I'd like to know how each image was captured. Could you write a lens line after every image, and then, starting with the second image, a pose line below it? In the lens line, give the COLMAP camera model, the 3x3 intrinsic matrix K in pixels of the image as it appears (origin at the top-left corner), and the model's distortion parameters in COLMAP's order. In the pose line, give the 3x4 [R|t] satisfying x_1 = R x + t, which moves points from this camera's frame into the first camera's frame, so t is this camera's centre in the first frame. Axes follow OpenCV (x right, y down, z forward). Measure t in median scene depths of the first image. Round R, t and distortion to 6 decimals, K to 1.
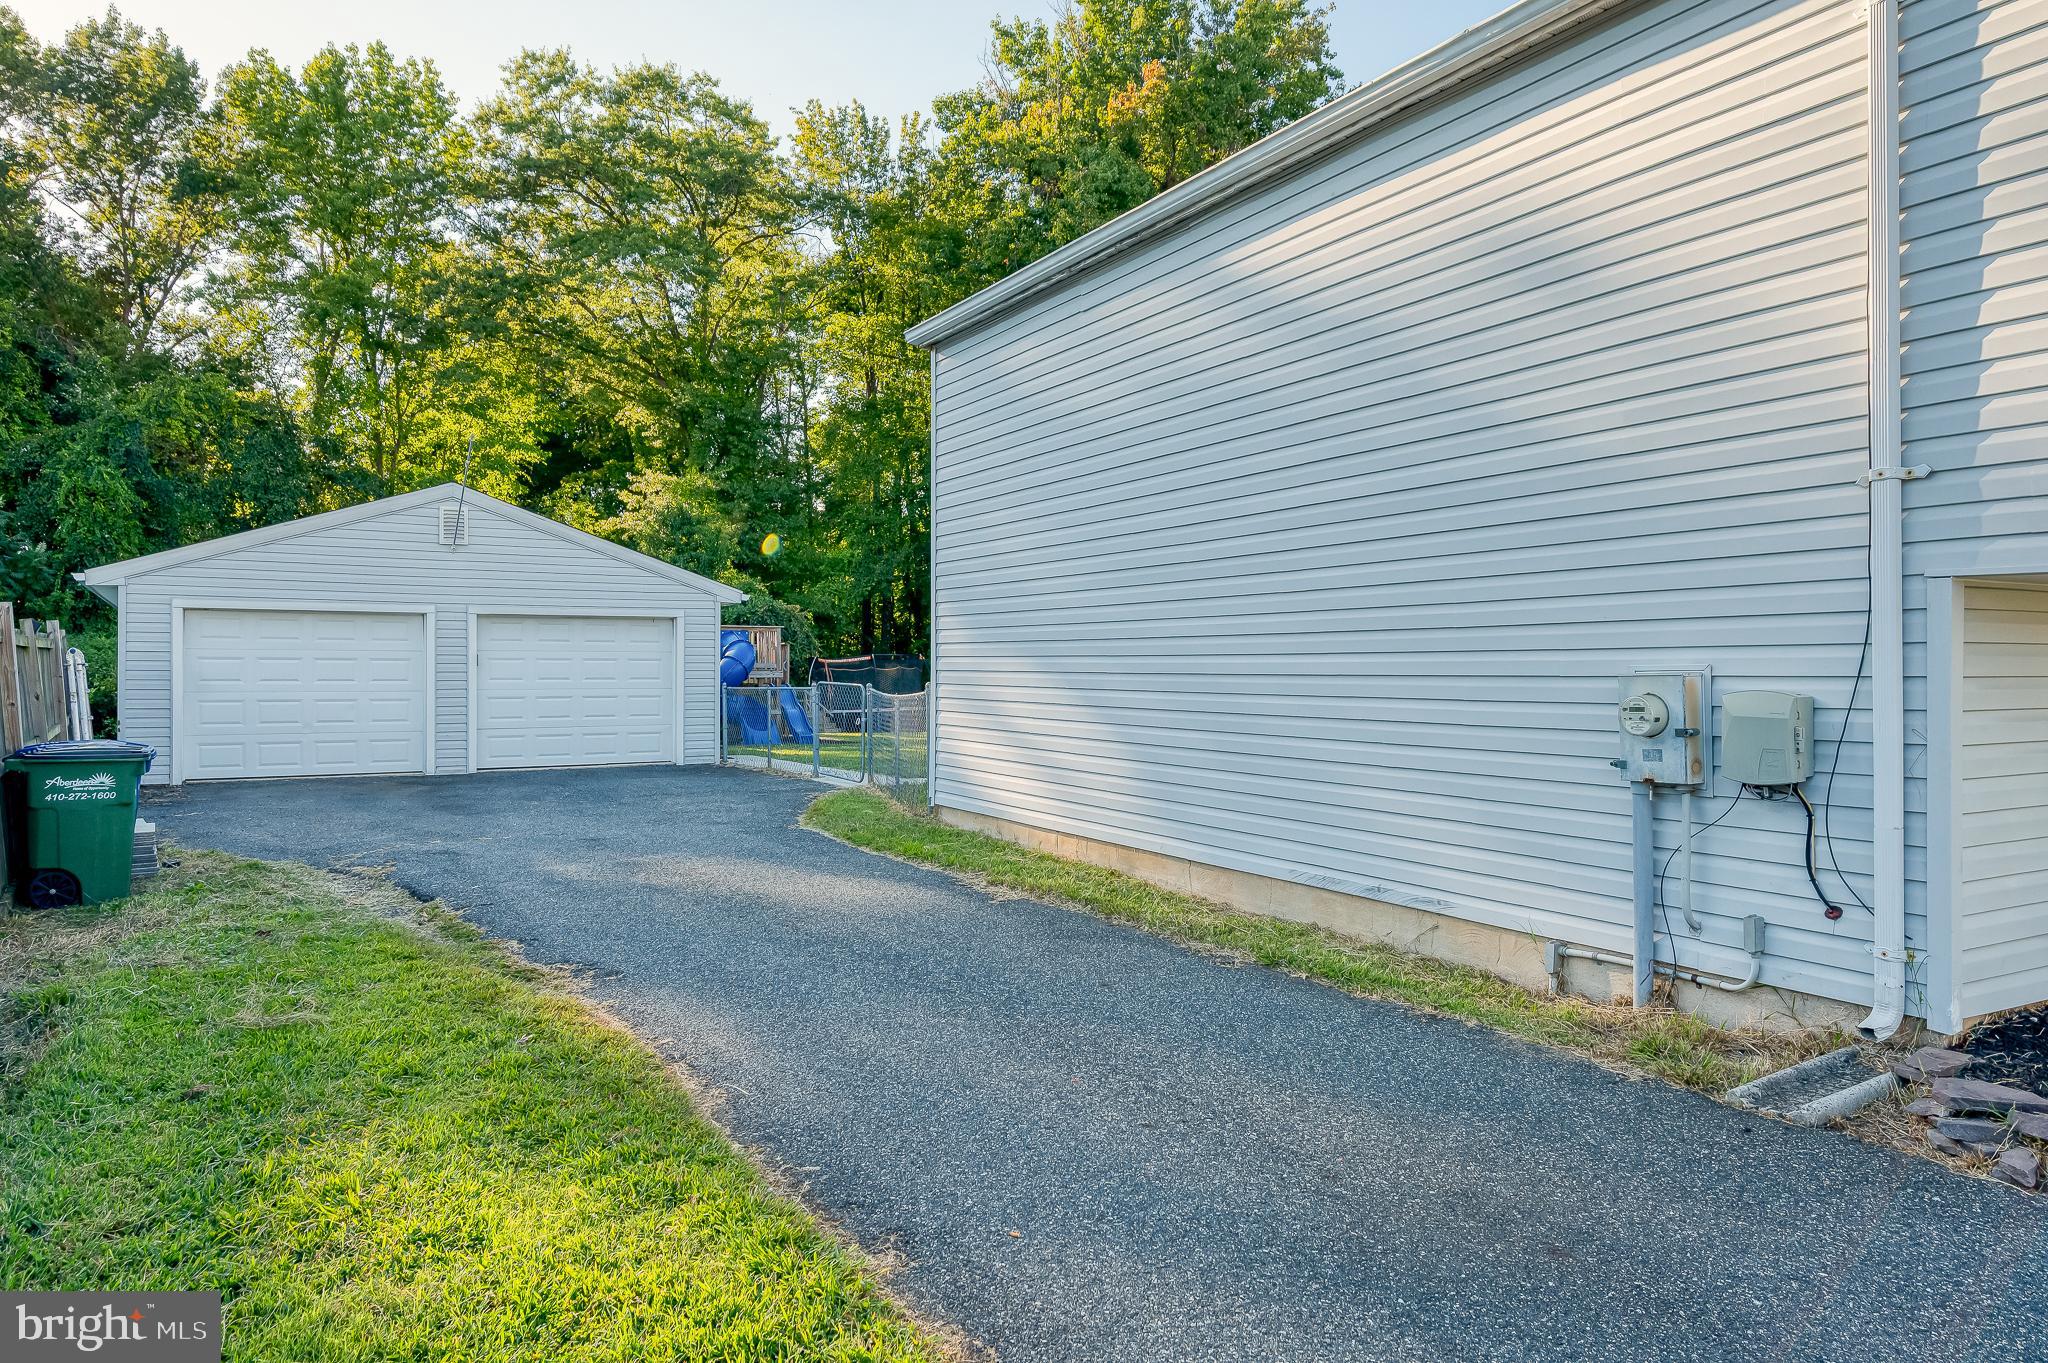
lens RADIAL K [[1046.7, 0, 1024.0], [0, 1046.7, 681.5], [0, 0, 1]] dist [0.001800, 0.000318]
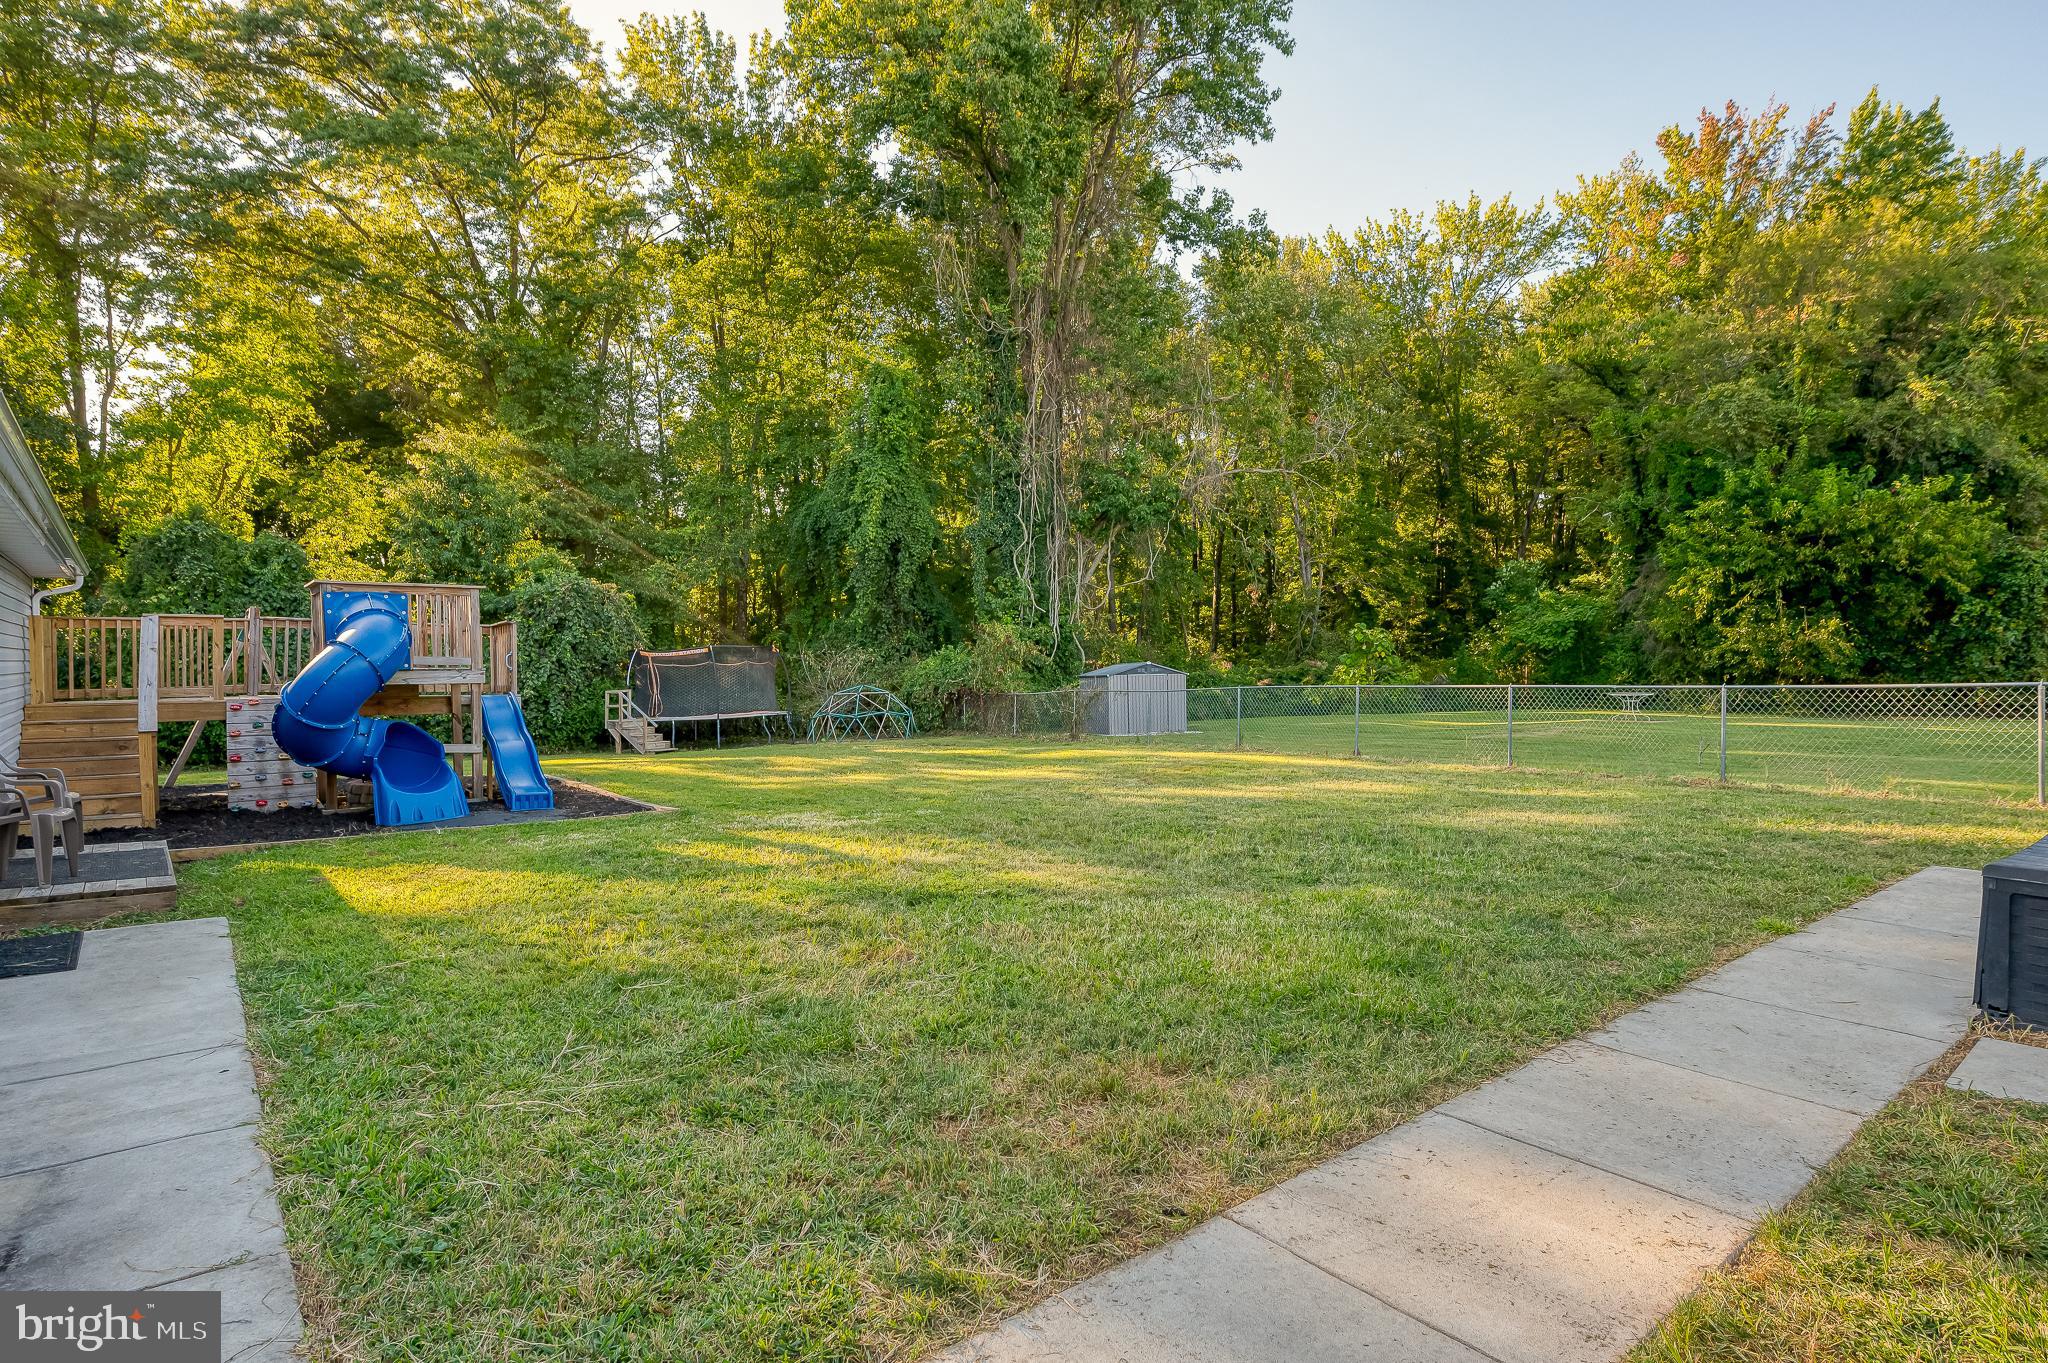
lens RADIAL K [[1046.7, 0, 1024.0], [0, 1046.7, 681.5], [0, 0, 1]] dist [0.001800, 0.000318]
pose [[0.992118, -0.011227, 0.124805, -0.004761], [0.010202, 0.999909, 0.008843, -0.001854], [-0.124893, -0.007500, 0.992142, 0.104717]]
